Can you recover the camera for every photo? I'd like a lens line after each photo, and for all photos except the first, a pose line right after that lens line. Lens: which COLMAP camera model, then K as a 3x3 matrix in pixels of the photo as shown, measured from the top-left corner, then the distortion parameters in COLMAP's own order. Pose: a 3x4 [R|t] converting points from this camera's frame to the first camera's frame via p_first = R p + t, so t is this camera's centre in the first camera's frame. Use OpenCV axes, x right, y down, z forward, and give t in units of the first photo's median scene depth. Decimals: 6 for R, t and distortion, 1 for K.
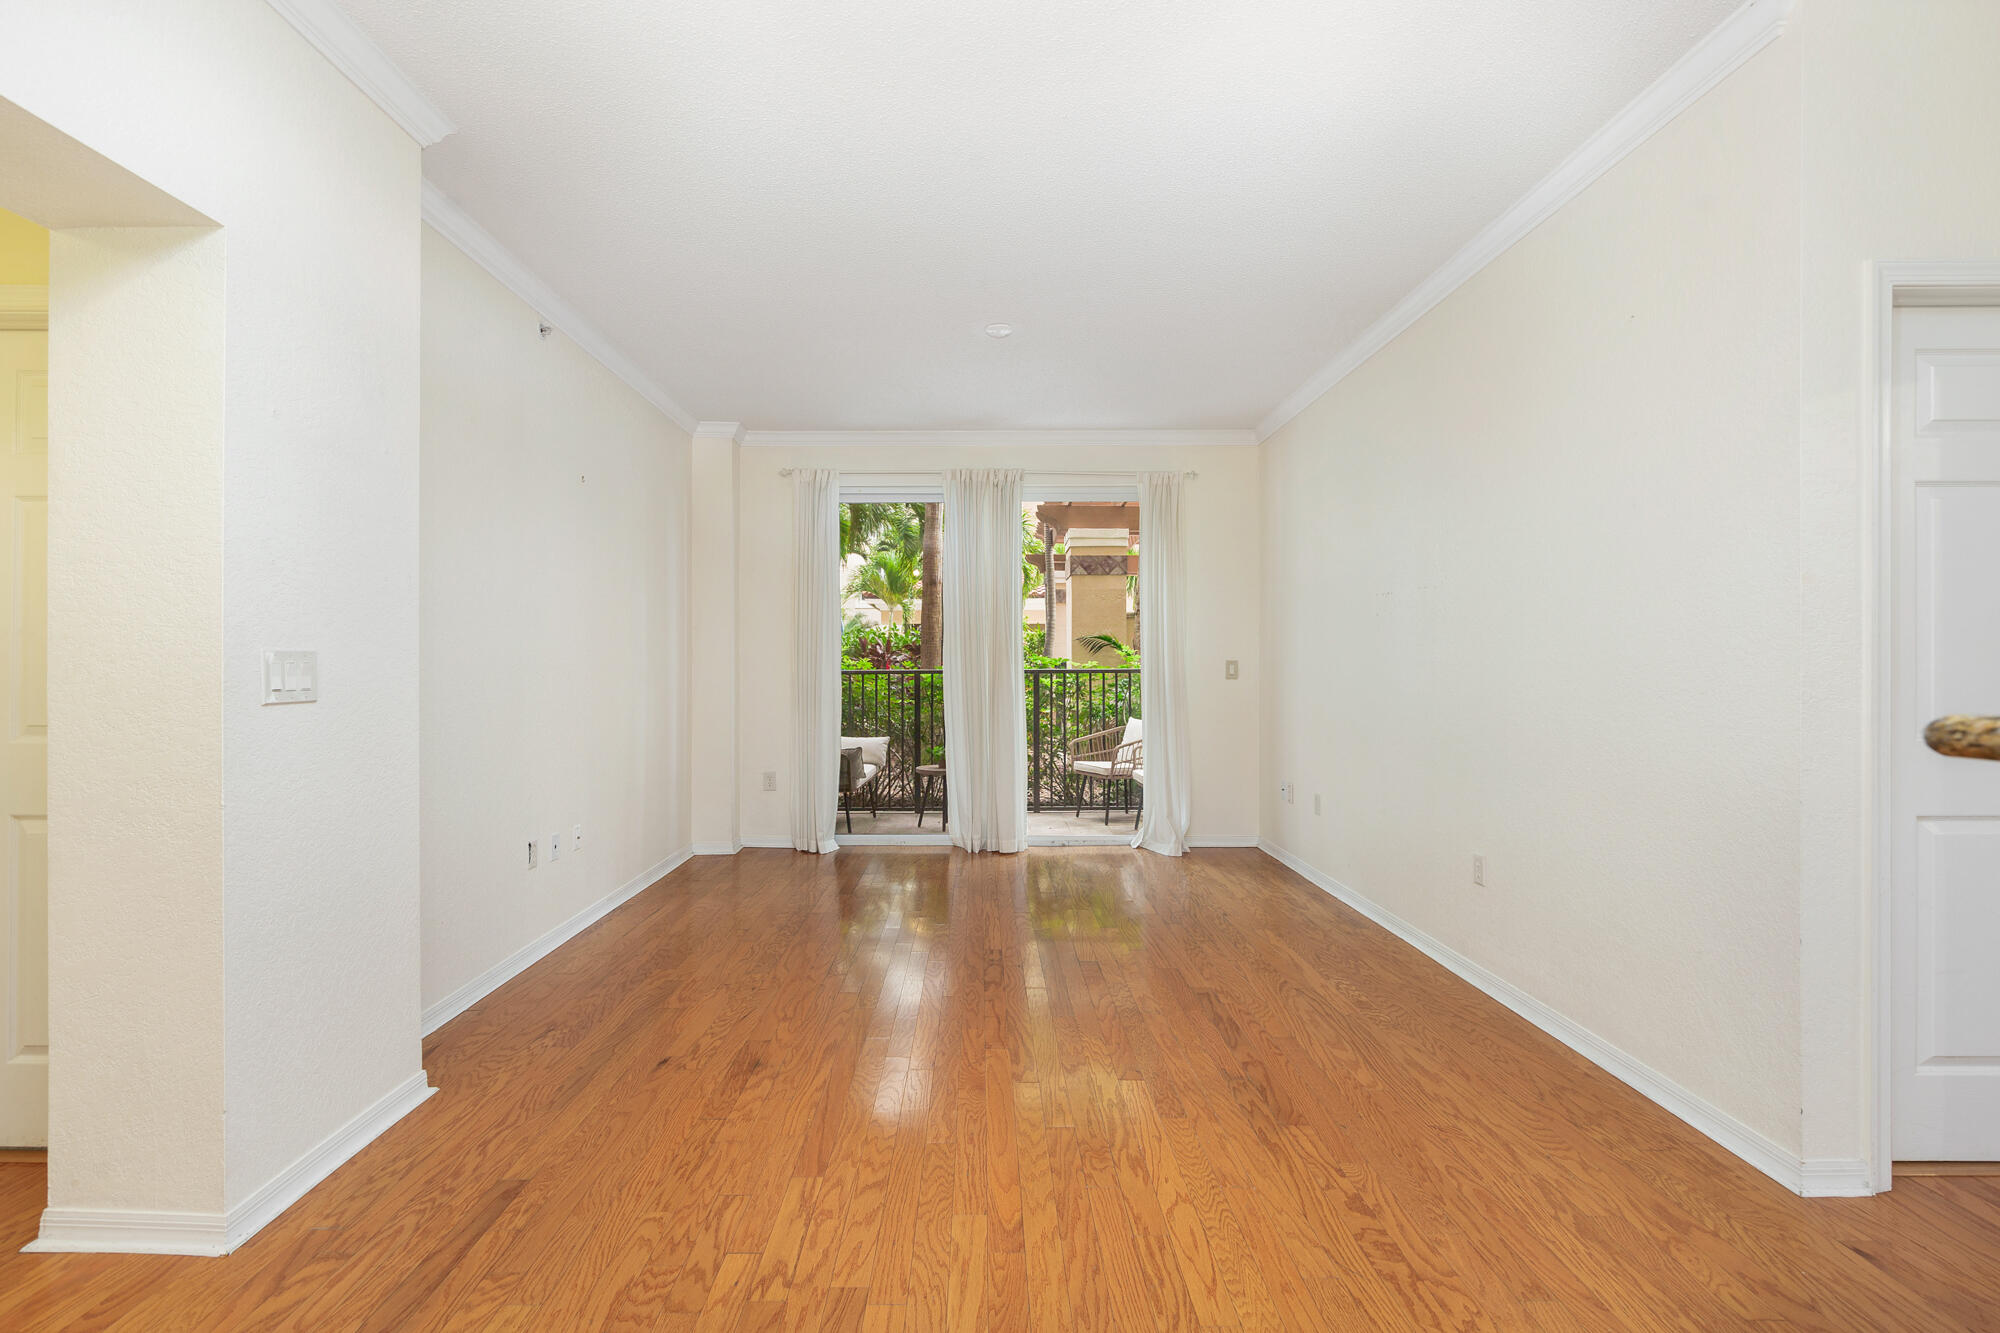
lens RADIAL K [[921.4, 0, 967.1], [0, 921.4, 664.0], [0, 0, 1]] dist [0.000865, -0.001051]
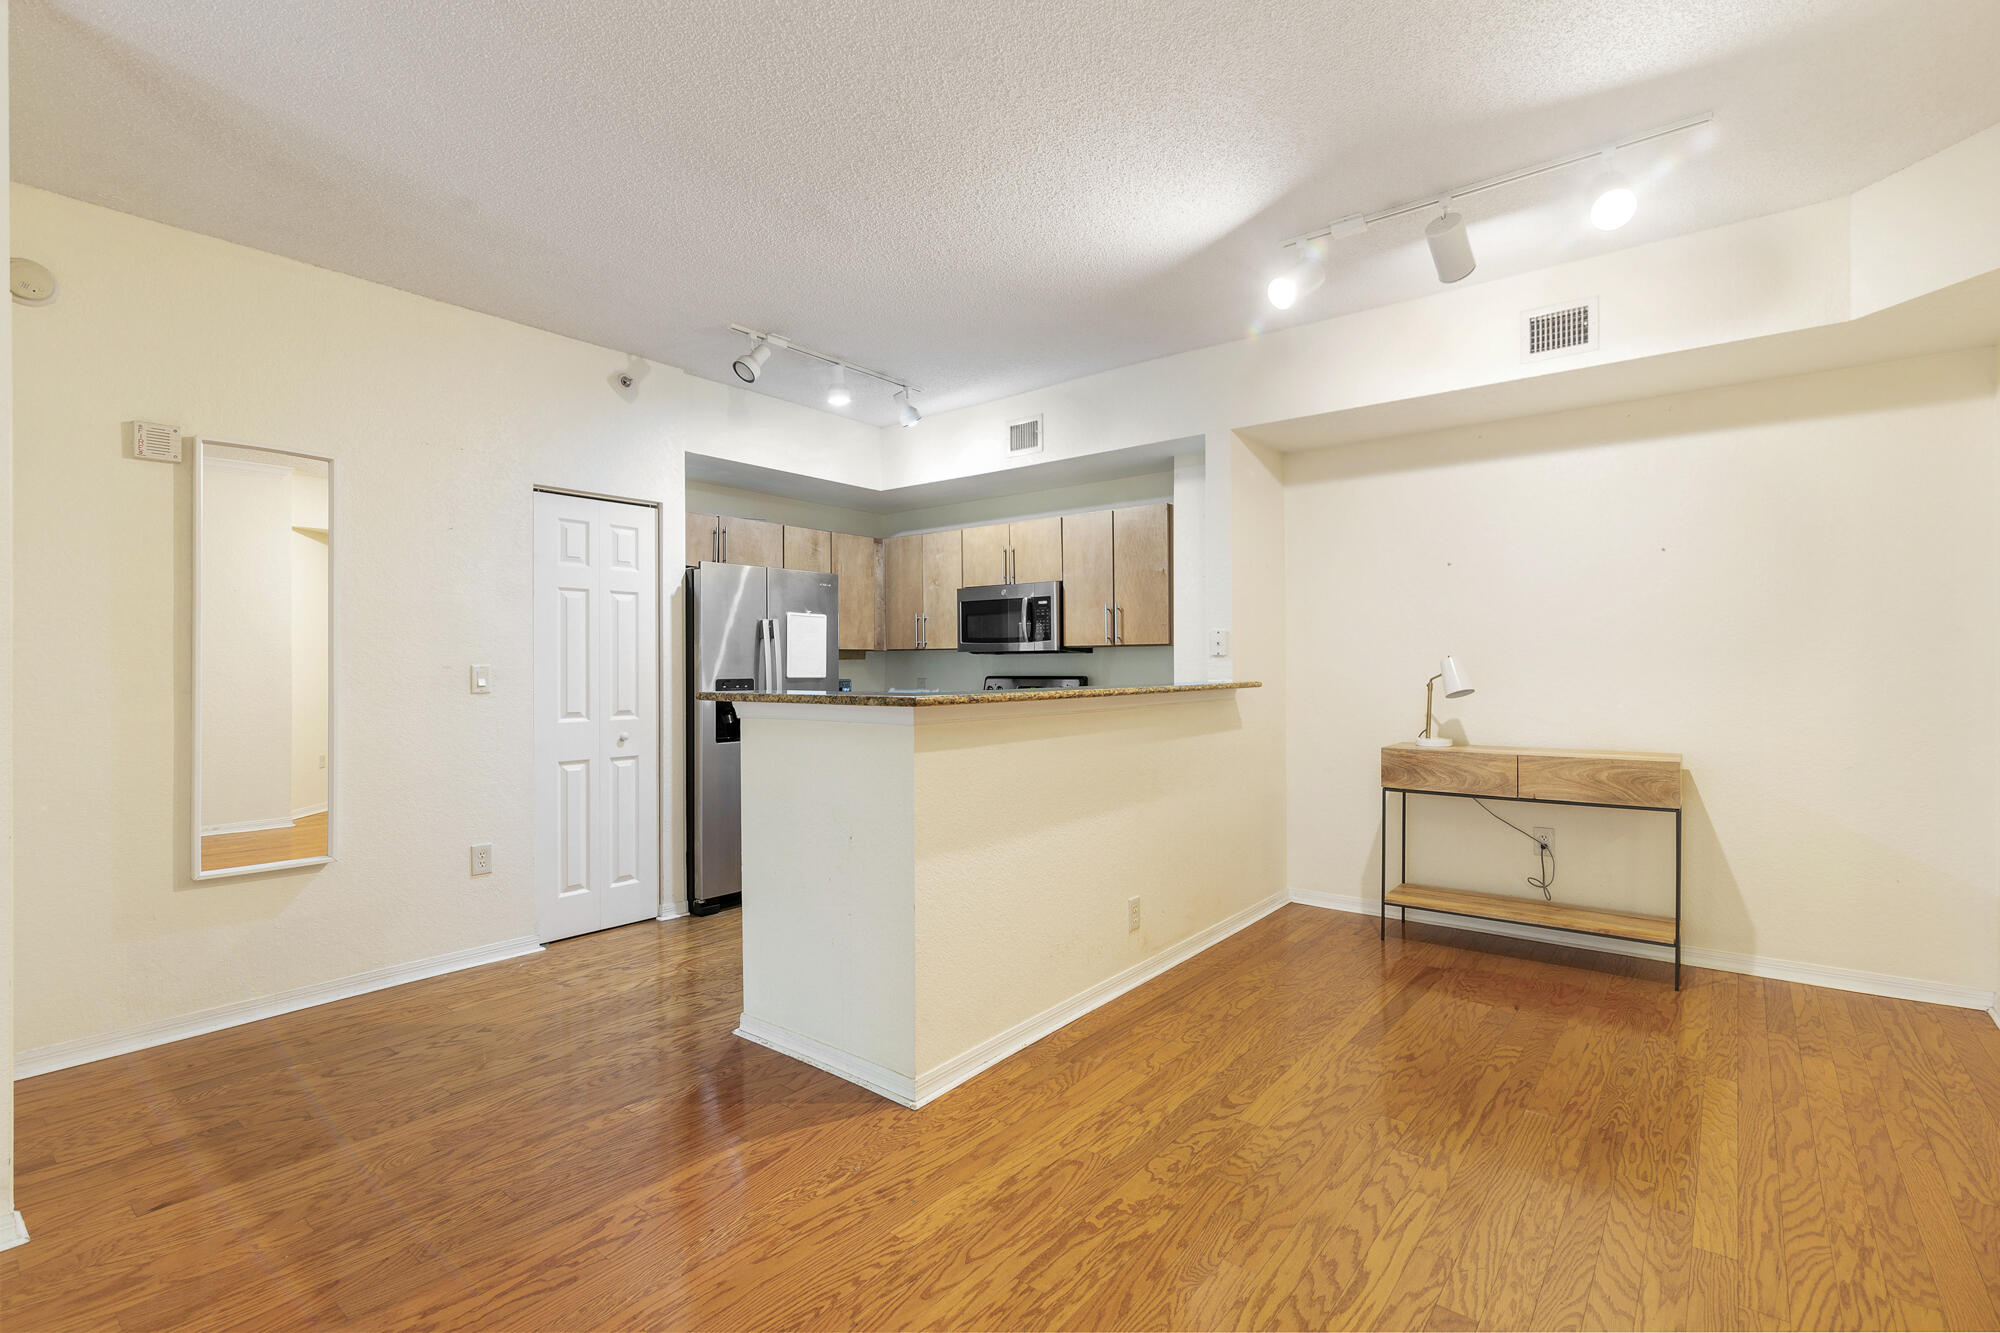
lens RADIAL K [[910.5, 0, 998.2], [0, 910.5, 664.1], [0, 0, 1]] dist [0.001888, -0.001066]
pose [[-0.789540, 0.007549, 0.613653, -0.356885], [0.005733, 0.999971, -0.004924, -0.014238], [-0.613672, -0.000370, -0.789561, 0.819392]]
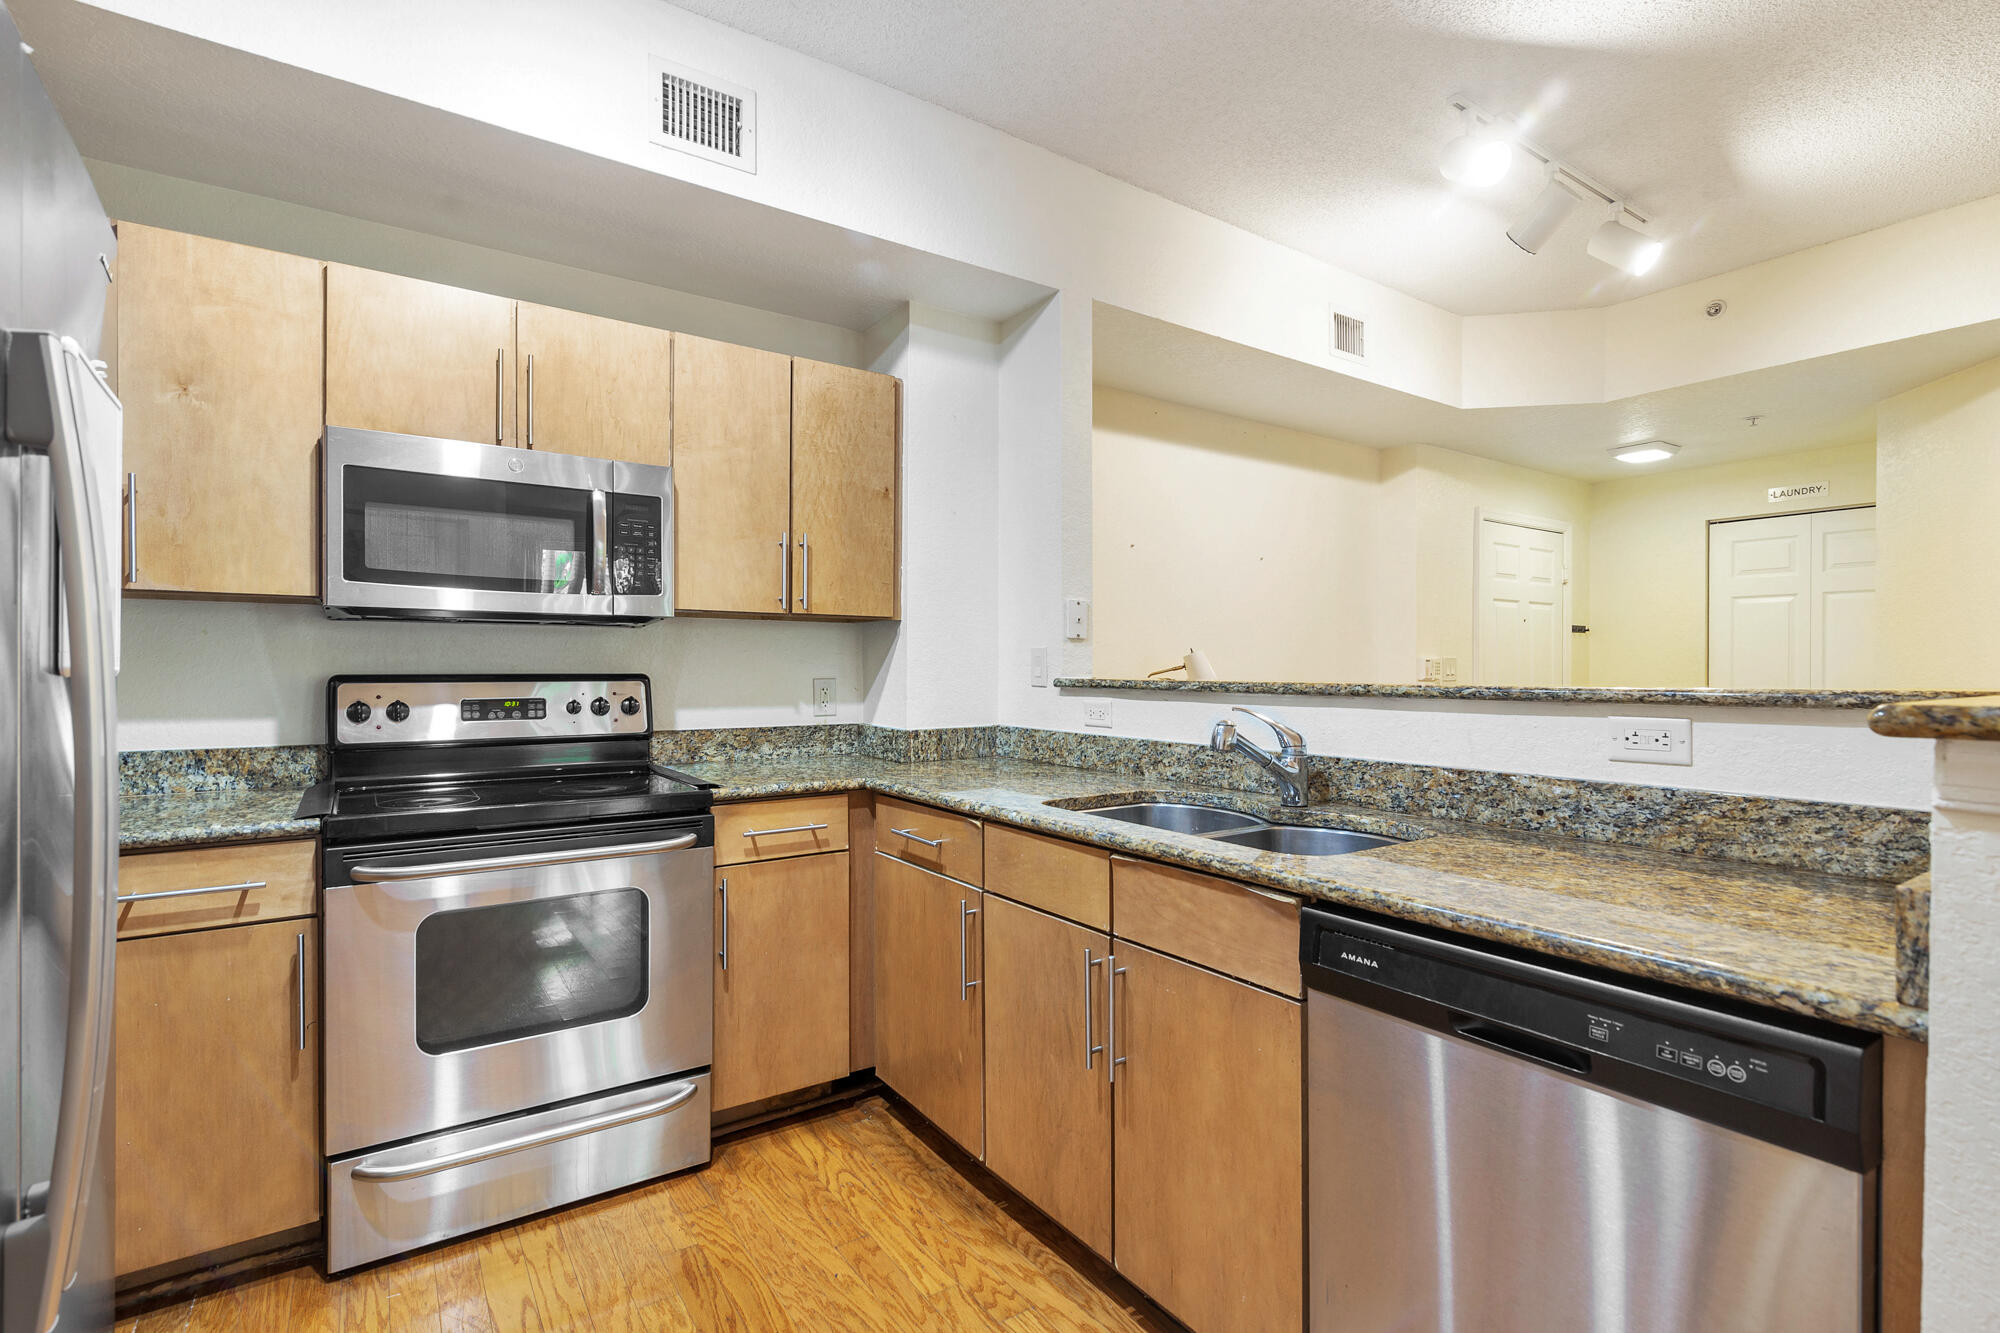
lens RADIAL K [[928.6, 0, 995.8], [0, 928.6, 676.5], [0, 0, 1]] dist [-0.000306, -0.000569]
pose [[-0.822550, 0.005321, -0.568667, 0.931747], [0.002965, 0.999983, 0.005067, 0.001401], [0.568685, 0.002481, -0.822552, 0.173141]]
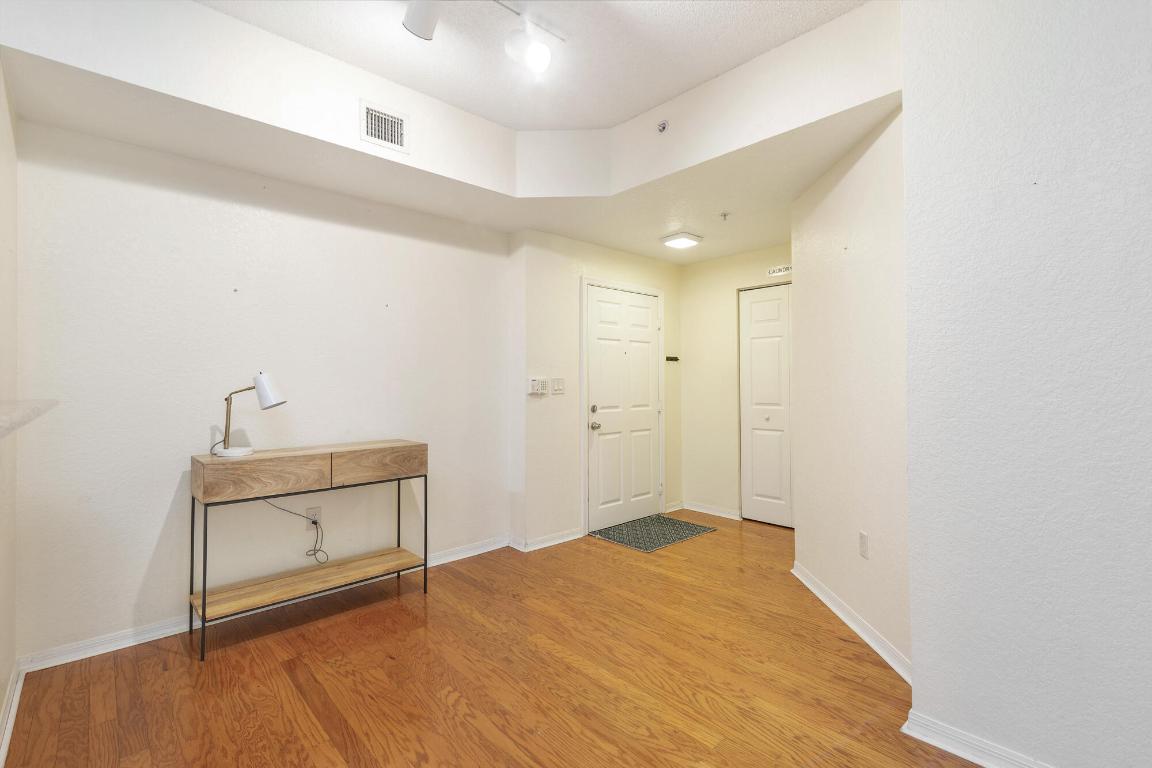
lens RADIAL K [[524.4, 0, 575.0], [0, 524.4, 382.6], [0, 0, 1]] dist [0.001888, -0.001066]
pose [[-0.728644, 0.003660, -0.684883, 0.187047], [0.010313, 0.999931, -0.005628, -0.000723], [0.684815, -0.011164, -0.728631, 0.298974]]
